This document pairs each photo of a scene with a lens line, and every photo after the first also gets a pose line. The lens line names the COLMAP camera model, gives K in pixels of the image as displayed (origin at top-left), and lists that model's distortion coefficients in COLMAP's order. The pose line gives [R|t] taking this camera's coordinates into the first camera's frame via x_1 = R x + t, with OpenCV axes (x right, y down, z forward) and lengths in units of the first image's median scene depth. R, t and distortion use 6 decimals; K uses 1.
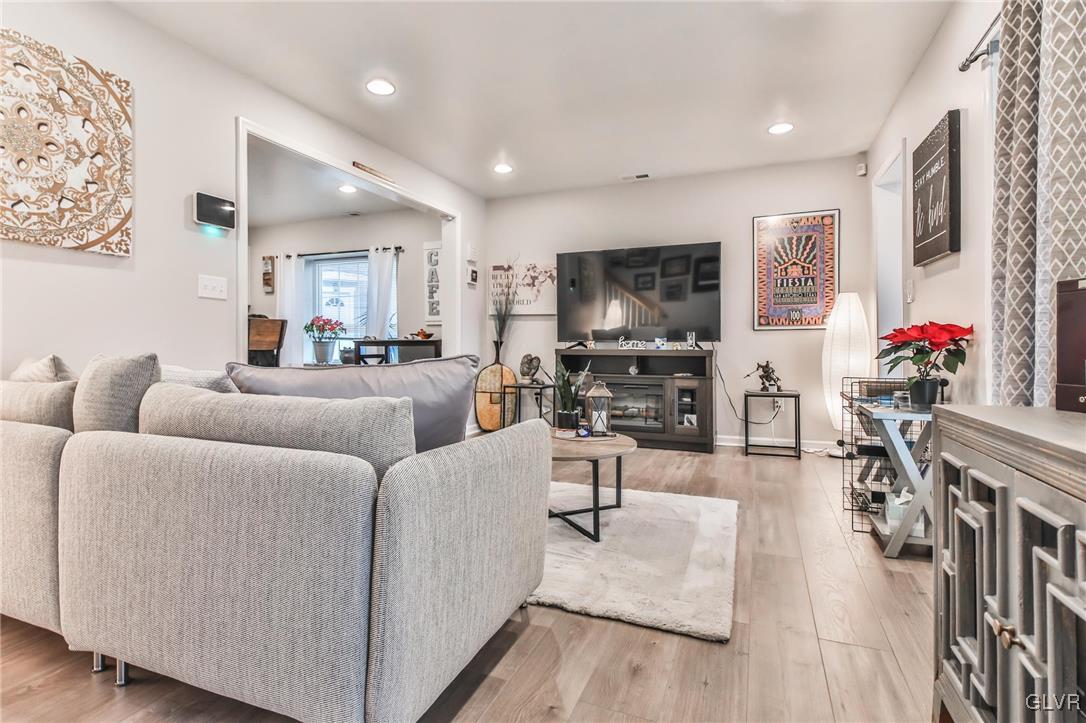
lens RADIAL K [[524.8, 0, 513.4], [0, 524.8, 350.4], [0, 0, 1]] dist [0.014116, -0.001841]
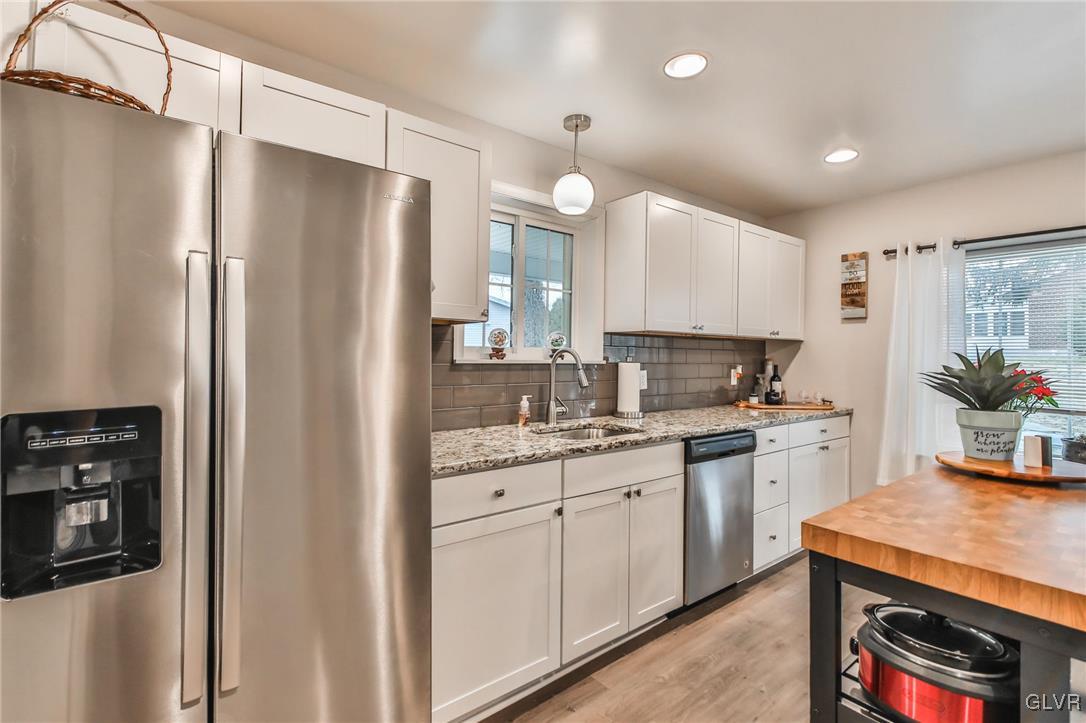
lens RADIAL K [[486.6, 0, 542.7], [0, 486.6, 353.0], [0, 0, 1]] dist [0.014723, -0.008550]
pose [[0.879928, 0.005287, -0.475078, -1.467663], [-0.013038, 0.999830, -0.013023, -0.180645], [0.474928, 0.017653, 0.879847, 1.130641]]
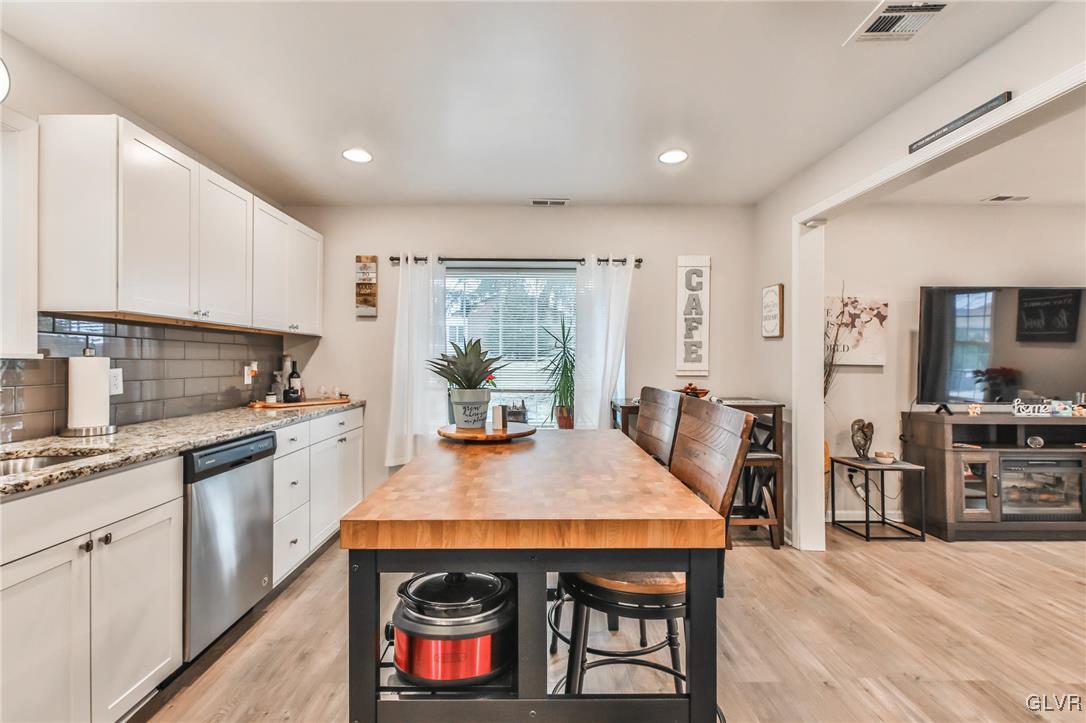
lens RADIAL K [[486.6, 0, 525.8], [0, 486.6, 359.9], [0, 0, 1]] dist [0.014723, -0.008550]
pose [[0.920406, -0.000696, 0.390963, -1.486395], [0.003284, 0.999977, -0.005950, -0.163470], [-0.390950, 0.006760, 0.920387, 1.210722]]
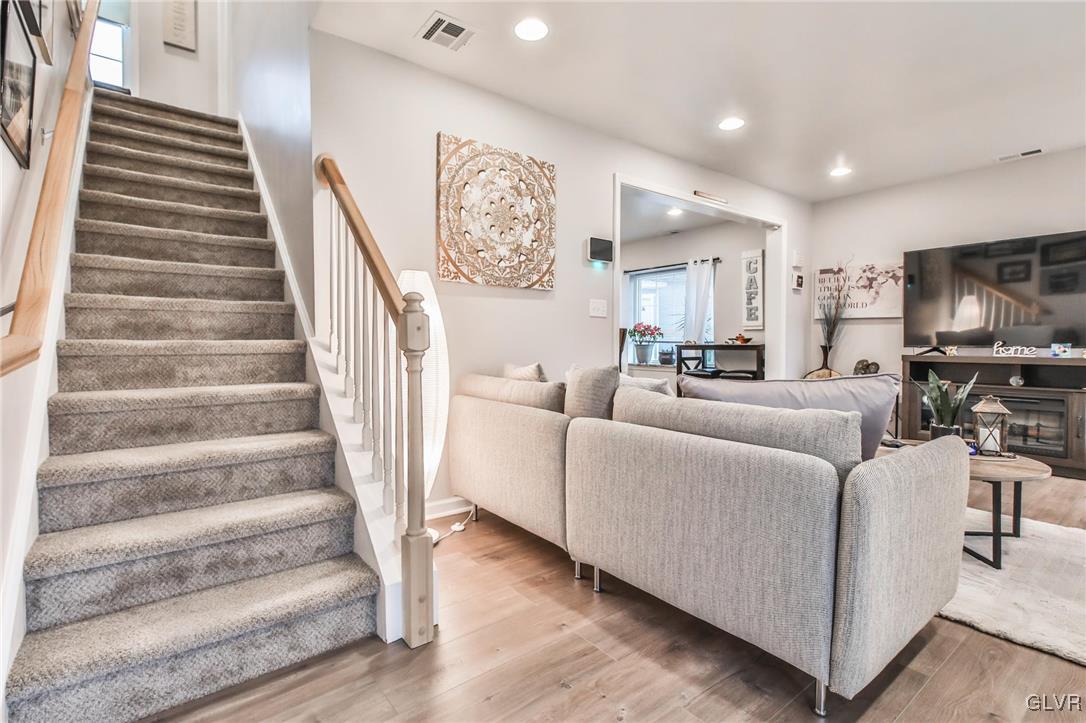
lens RADIAL K [[486.6, 0, 537.5], [0, 486.6, 352.3], [0, 0, 1]] dist [0.014723, -0.008550]
pose [[0.876712, 0.009120, -0.480929, -0.142049], [-0.005422, 0.999944, 0.009079, -0.024393], [0.480985, -0.005353, 0.876713, -0.152271]]
